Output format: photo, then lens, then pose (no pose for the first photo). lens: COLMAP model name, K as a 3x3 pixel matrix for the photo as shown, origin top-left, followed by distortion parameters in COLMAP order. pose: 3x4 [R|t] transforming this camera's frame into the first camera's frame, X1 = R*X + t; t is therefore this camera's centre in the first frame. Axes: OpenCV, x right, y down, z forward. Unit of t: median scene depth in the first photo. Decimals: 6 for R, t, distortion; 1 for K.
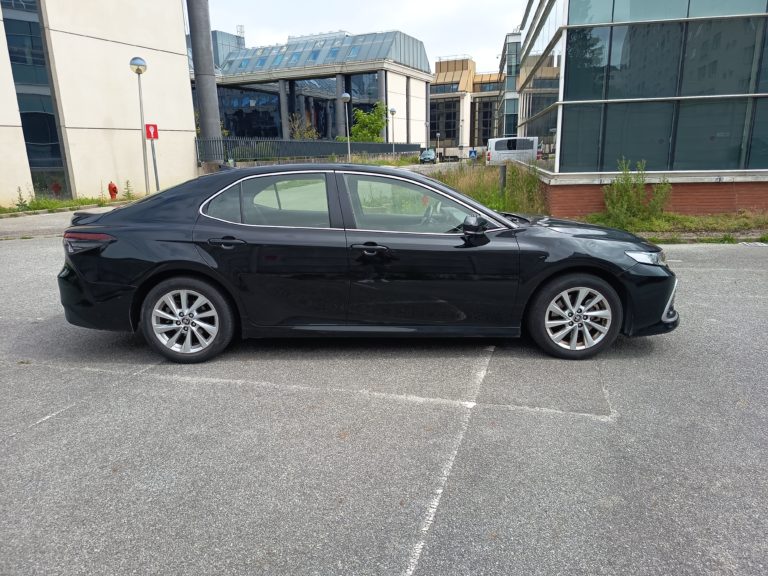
lens RADIAL K [[531.1, 0, 382.9], [0, 531.1, 281.1], [0, 0, 1]] dist [0.069333, -0.090937]
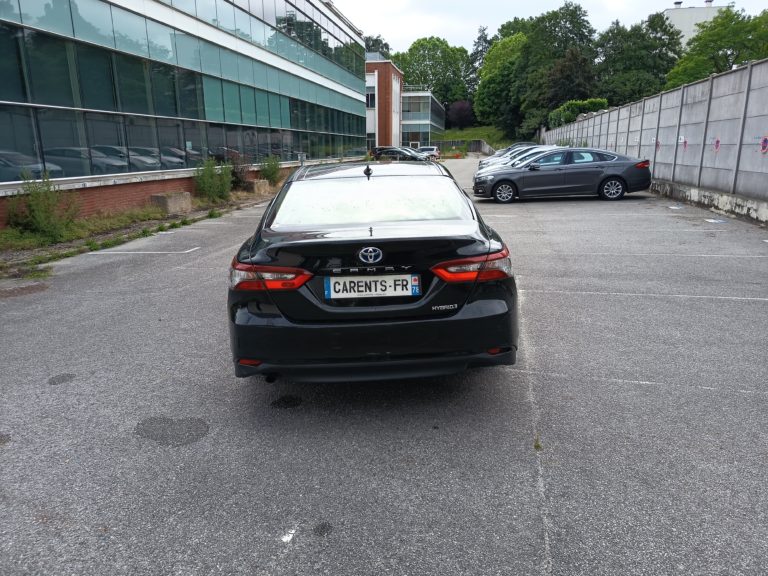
lens RADIAL K [[531.1, 0, 381.2], [0, 531.1, 268.3], [0, 0, 1]] dist [0.069333, -0.090937]
pose [[-0.011921, -0.194579, 0.980814, -0.490954], [0.240520, 0.951527, 0.191692, -0.093162], [-0.970571, 0.238190, 0.035457, 0.421277]]
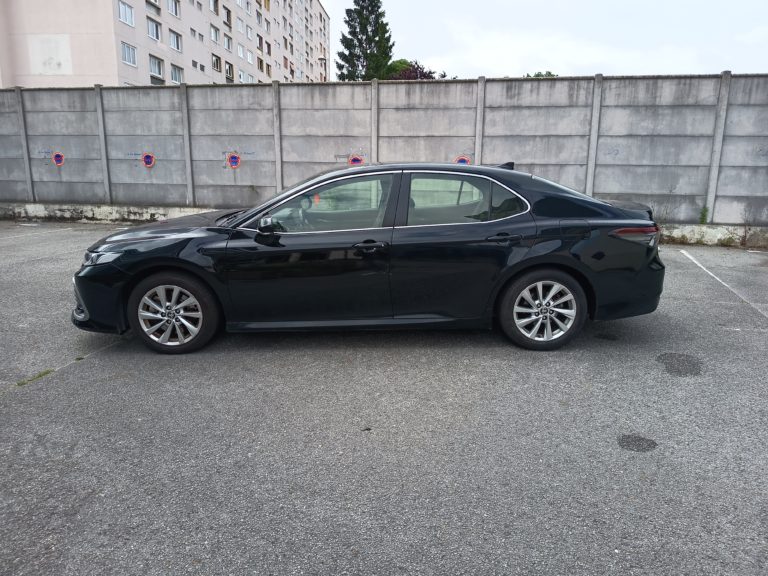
lens RADIAL K [[531.1, 0, 376.0], [0, 531.1, 280.4], [0, 0, 1]] dist [0.069333, -0.090937]
pose [[-0.999947, 0.009323, 0.004317, -0.016933], [0.010274, 0.909882, 0.414740, -0.188594], [-0.000061, 0.414763, -0.909930, 0.871572]]
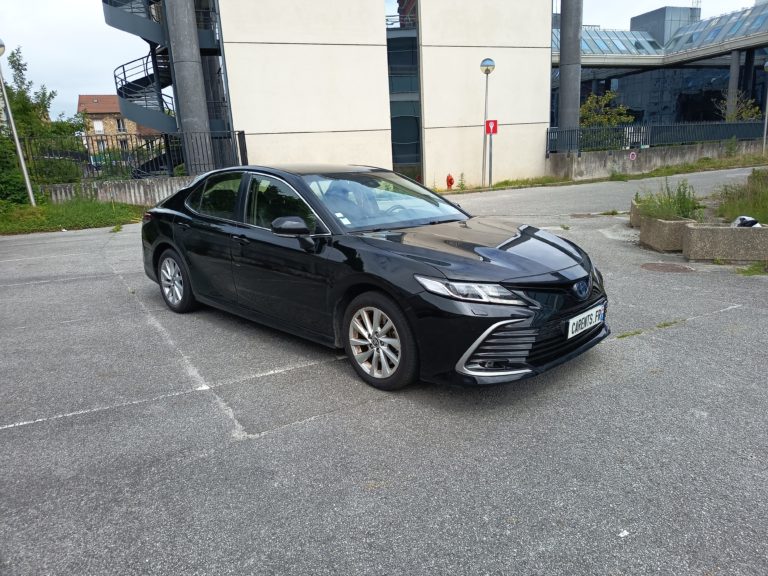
lens RADIAL K [[531.1, 0, 387.2], [0, 531.1, 288.8], [0, 0, 1]] dist [0.069333, -0.090937]
pose [[0.714371, 0.153937, -0.682626, 0.354796], [-0.130869, 0.987682, 0.085776, -0.035198], [0.687421, 0.028059, 0.725717, 0.138032]]
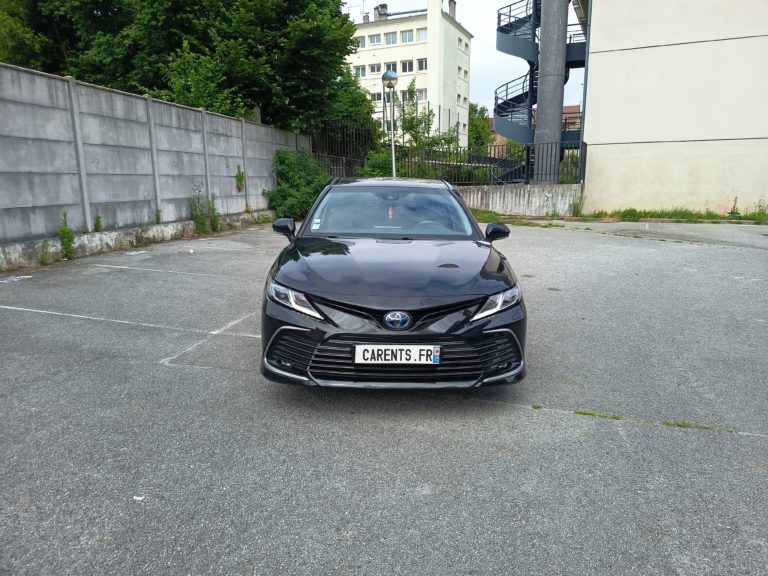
lens RADIAL K [[531.1, 0, 388.3], [0, 531.1, 284.2], [0, 0, 1]] dist [0.069333, -0.090937]
pose [[0.014575, 0.214104, -0.976702, 0.507126], [-0.224472, 0.952574, 0.205465, -0.102230], [0.974372, 0.216248, 0.061944, 0.417560]]
